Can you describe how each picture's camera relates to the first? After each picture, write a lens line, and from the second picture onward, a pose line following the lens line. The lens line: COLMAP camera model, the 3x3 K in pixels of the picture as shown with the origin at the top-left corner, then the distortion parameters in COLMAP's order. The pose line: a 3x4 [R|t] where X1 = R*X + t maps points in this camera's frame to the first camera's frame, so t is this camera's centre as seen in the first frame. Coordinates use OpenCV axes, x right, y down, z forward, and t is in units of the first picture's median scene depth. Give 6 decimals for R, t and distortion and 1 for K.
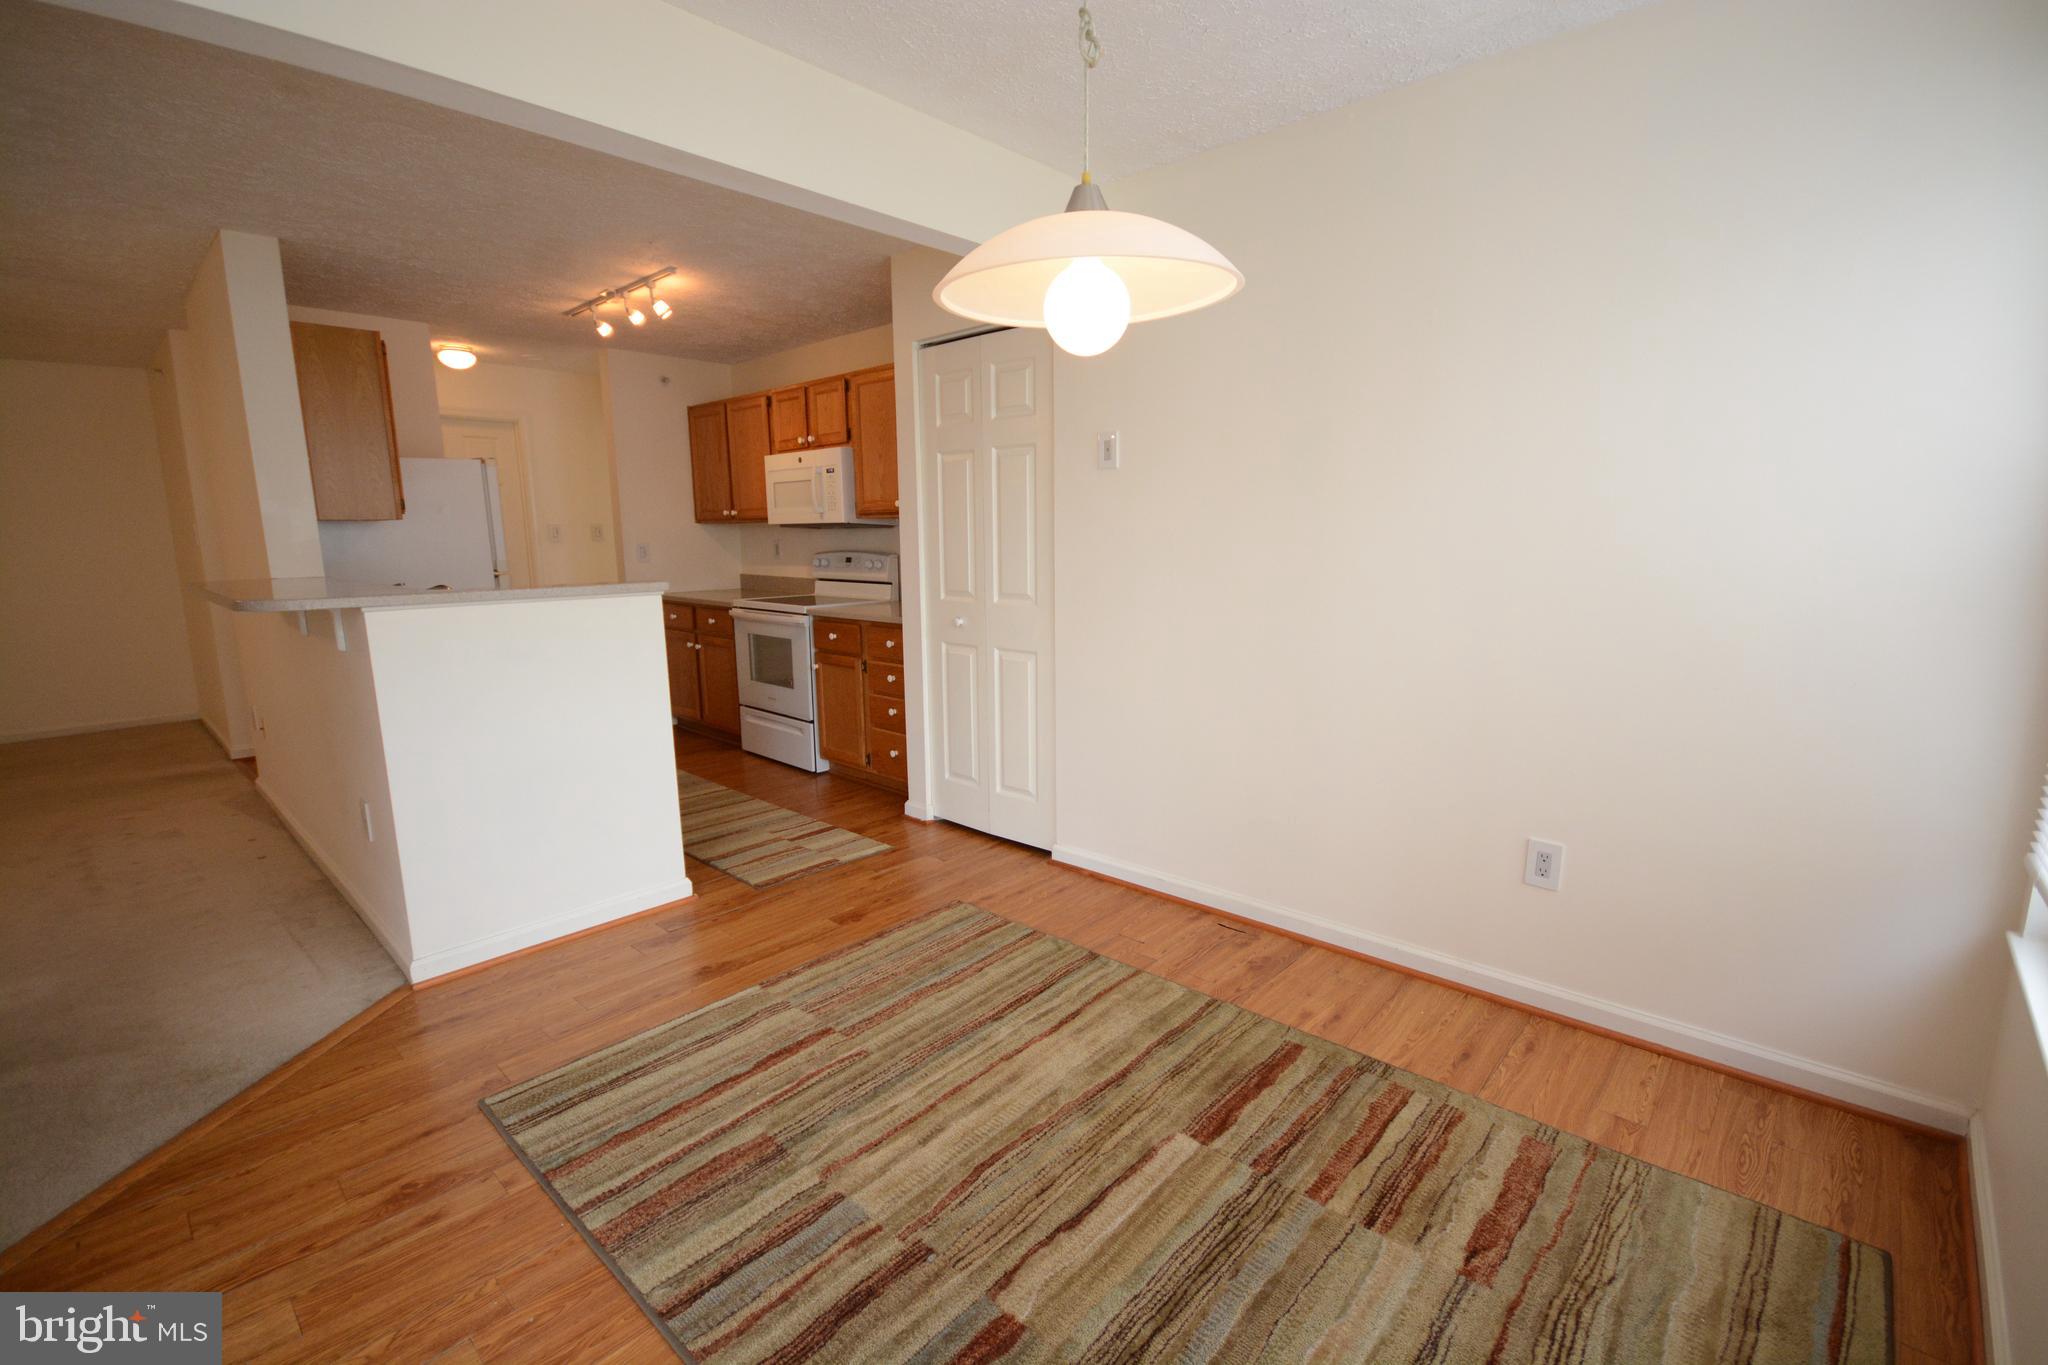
lens RADIAL K [[897.5, 0, 1022.0], [0, 897.5, 686.7], [0, 0, 1]] dist [-0.000702, -0.002455]
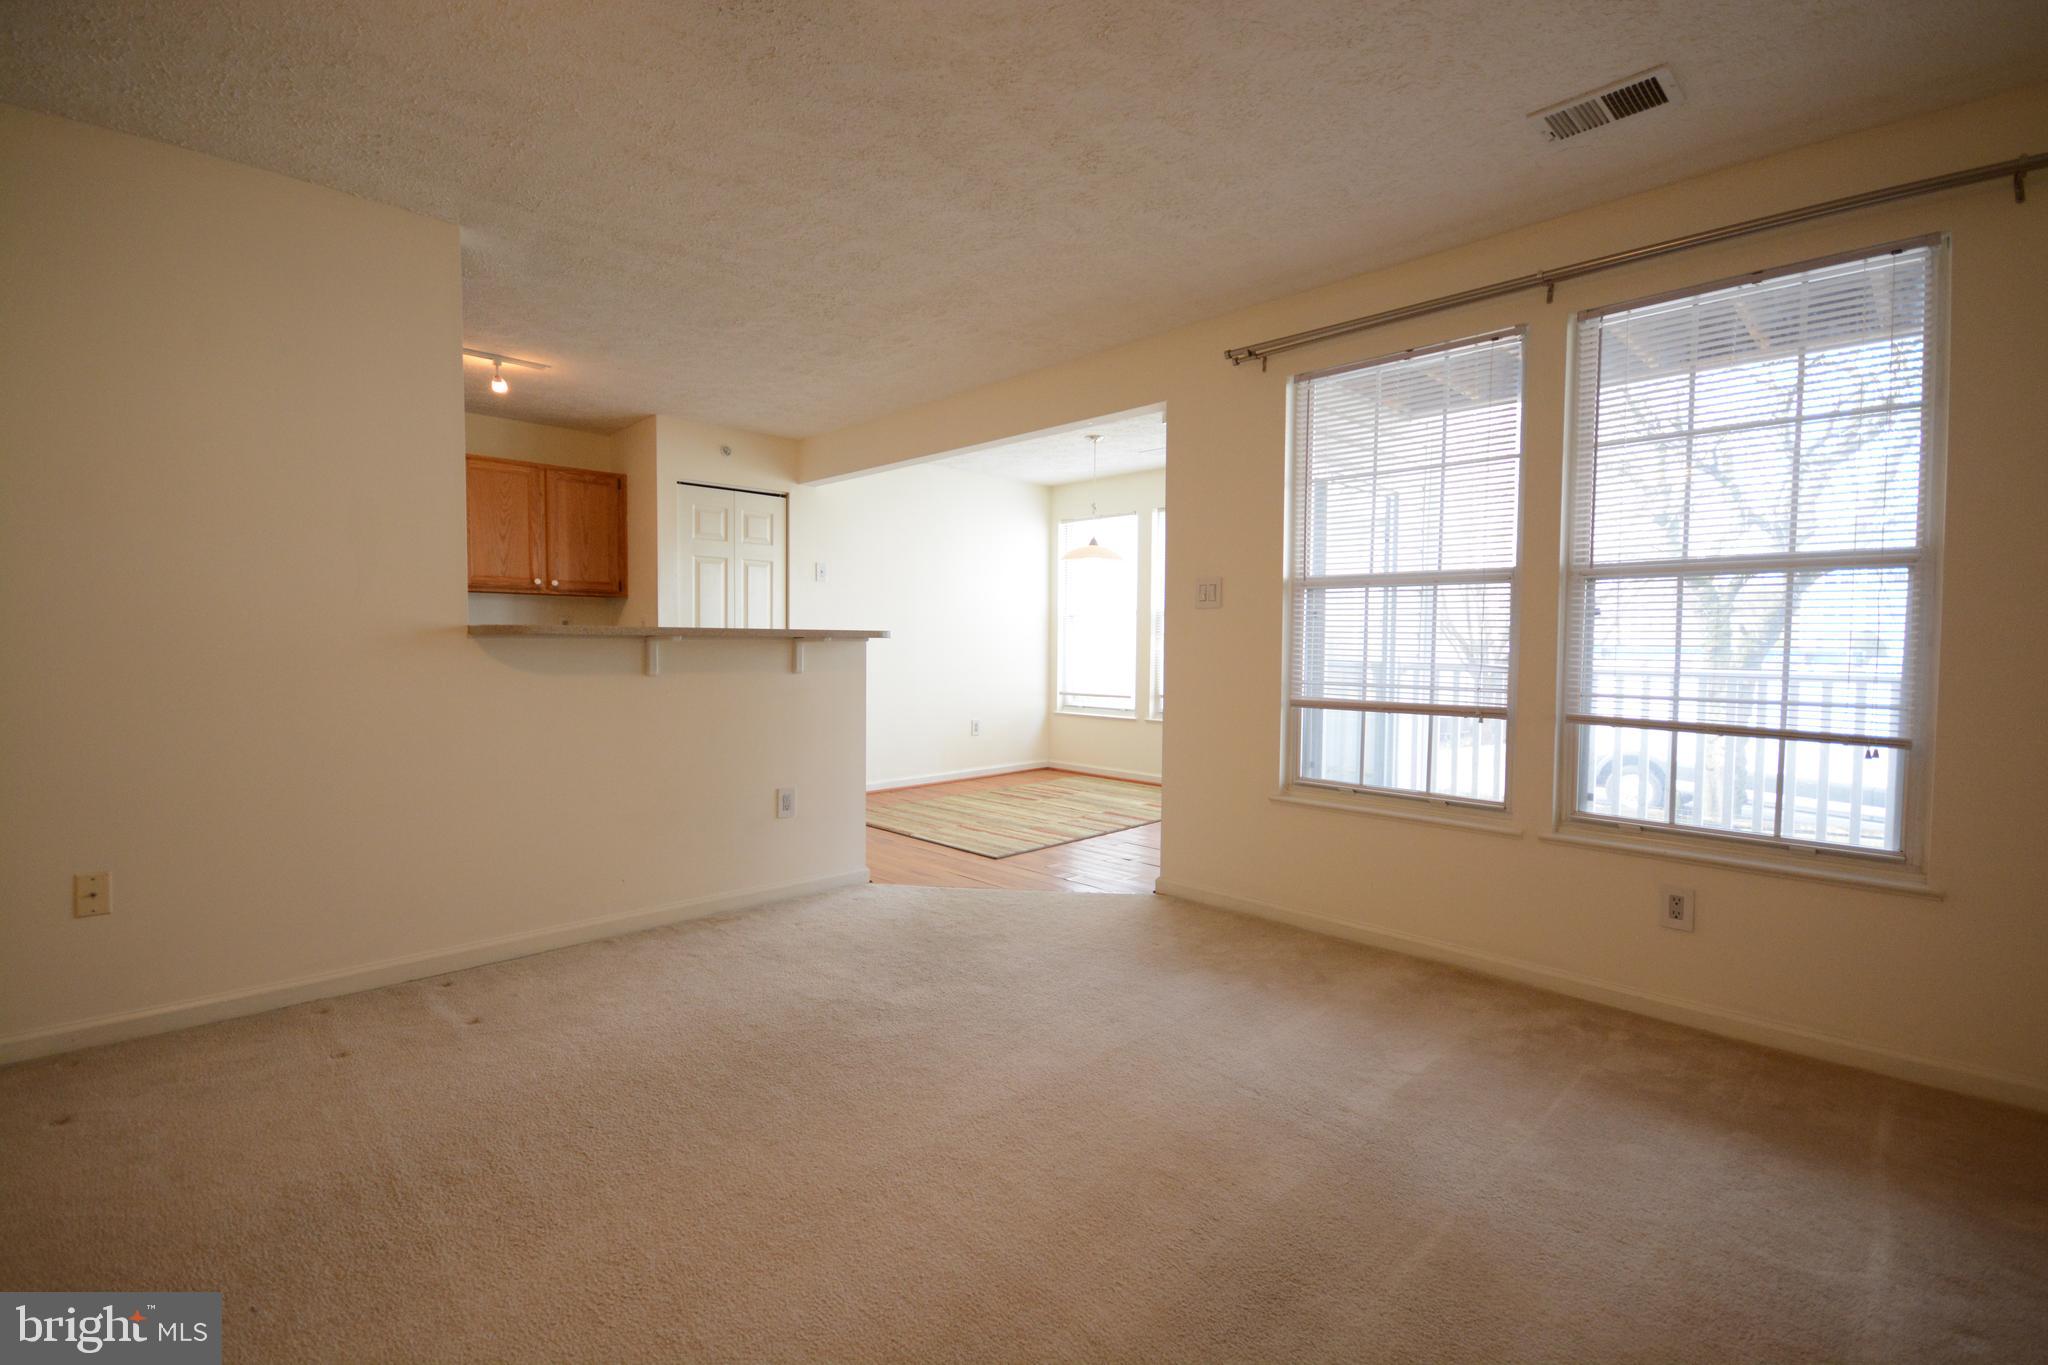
lens RADIAL K [[897.5, 0, 1020.4], [0, 897.5, 683.7], [0, 0, 1]] dist [-0.000702, -0.002455]
pose [[0.038883, -0.034204, 0.998658, -2.261049], [0.165816, 0.985779, 0.027307, -0.003673], [-0.985390, 0.164531, 0.044001, 0.634624]]
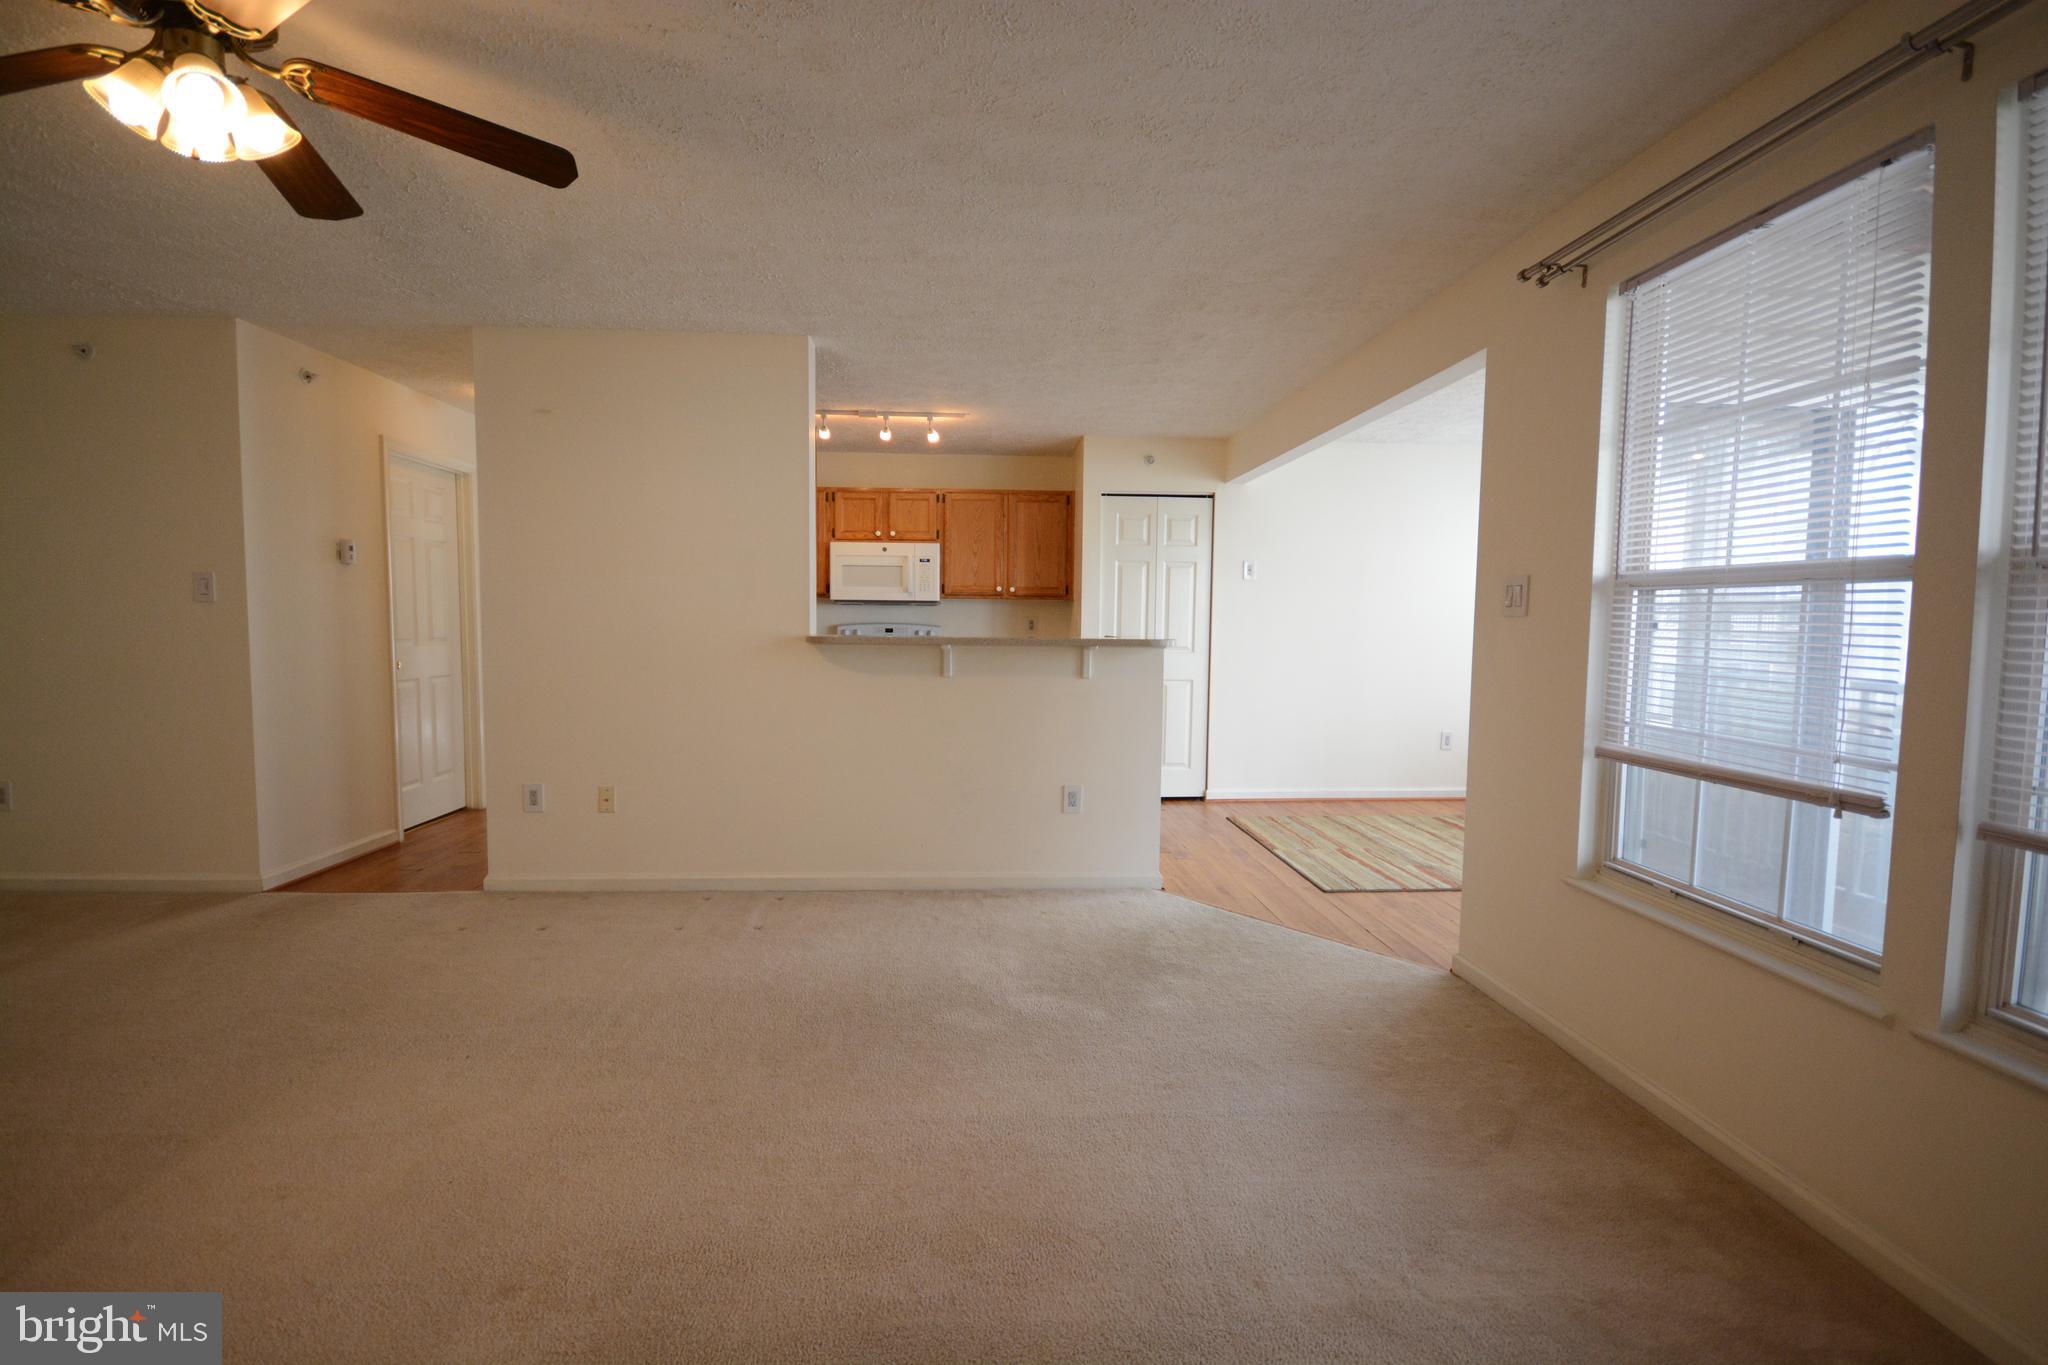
lens RADIAL K [[897.5, 0, 1019.9], [0, 897.5, 683.4], [0, 0, 1]] dist [-0.000702, -0.002455]
pose [[0.685531, -0.032885, 0.727300, -2.011031], [0.108472, 0.992443, -0.057370, 0.044670], [-0.719917, 0.118220, 0.683917, 0.075589]]
